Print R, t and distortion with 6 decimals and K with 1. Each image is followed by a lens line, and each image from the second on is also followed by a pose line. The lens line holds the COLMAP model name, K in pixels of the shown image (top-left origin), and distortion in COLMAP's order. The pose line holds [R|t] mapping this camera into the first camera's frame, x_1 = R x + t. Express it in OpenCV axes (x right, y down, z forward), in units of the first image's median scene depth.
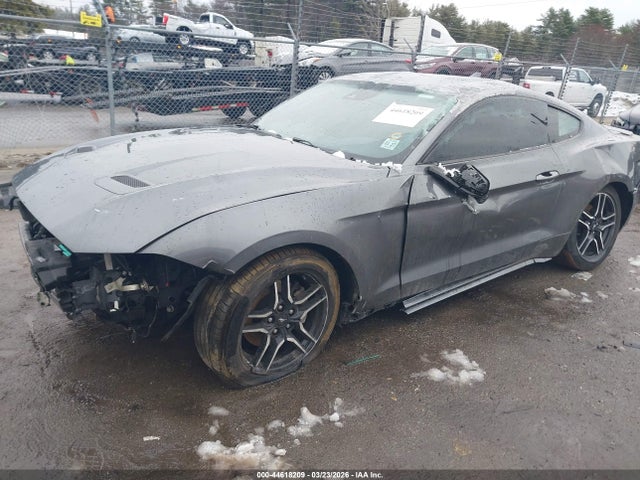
lens RADIAL K [[505.3, 0, 317.6], [0, 505.3, 242.1], [0, 0, 1]] dist [0.011855, -0.010704]
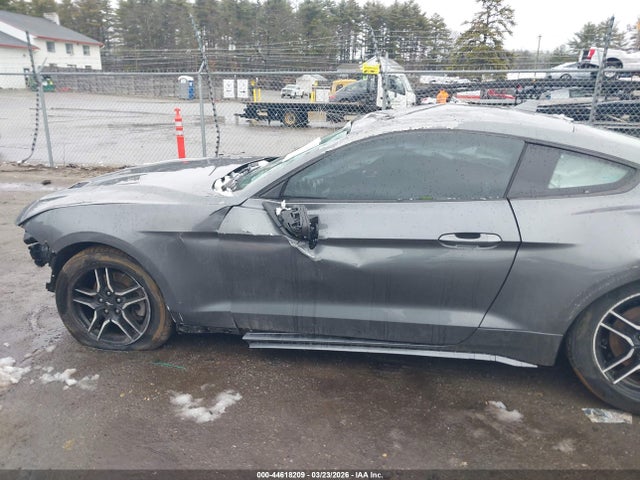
lens RADIAL K [[504.7, 0, 314.1], [0, 504.7, 240.1], [0, 0, 1]] dist [0.012705, -0.006218]
pose [[0.660076, 0.157259, -0.734554, 0.953913], [-0.210144, 0.977457, 0.020425, -0.109596], [0.721207, 0.140880, 0.678243, 0.395684]]
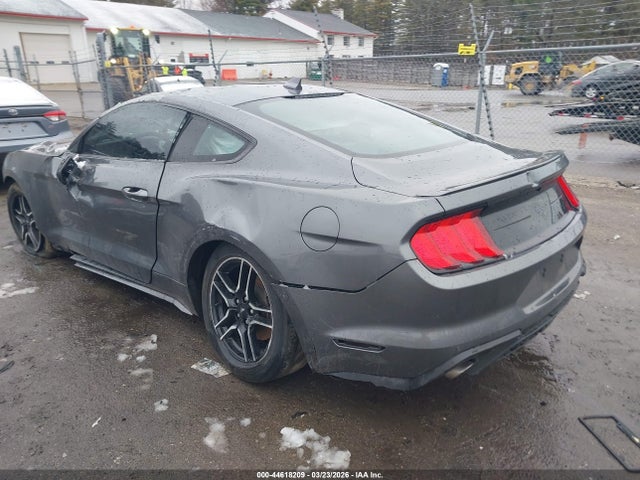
lens RADIAL K [[505.3, 0, 317.6], [0, 505.3, 242.1], [0, 0, 1]] dist [0.011855, -0.010704]
pose [[0.199984, 0.242222, -0.949387, 1.551195], [-0.300707, 0.937371, 0.175814, -0.338656], [0.932514, 0.250327, 0.260297, 1.234188]]
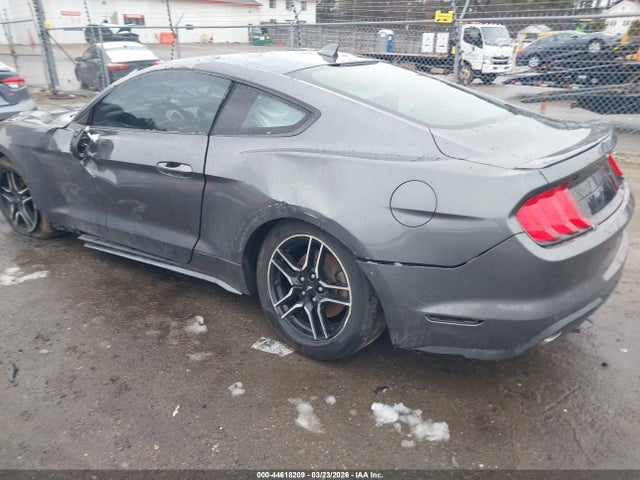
lens RADIAL K [[501.9, 0, 319.4], [0, 501.9, 246.0], [0, 0, 1]] dist [0.012572, -0.004013]
pose [[0.313114, 0.298548, -0.901570, 1.474880], [-0.296464, 0.932594, 0.205860, -0.283217], [0.902258, 0.202825, 0.380516, 1.052799]]
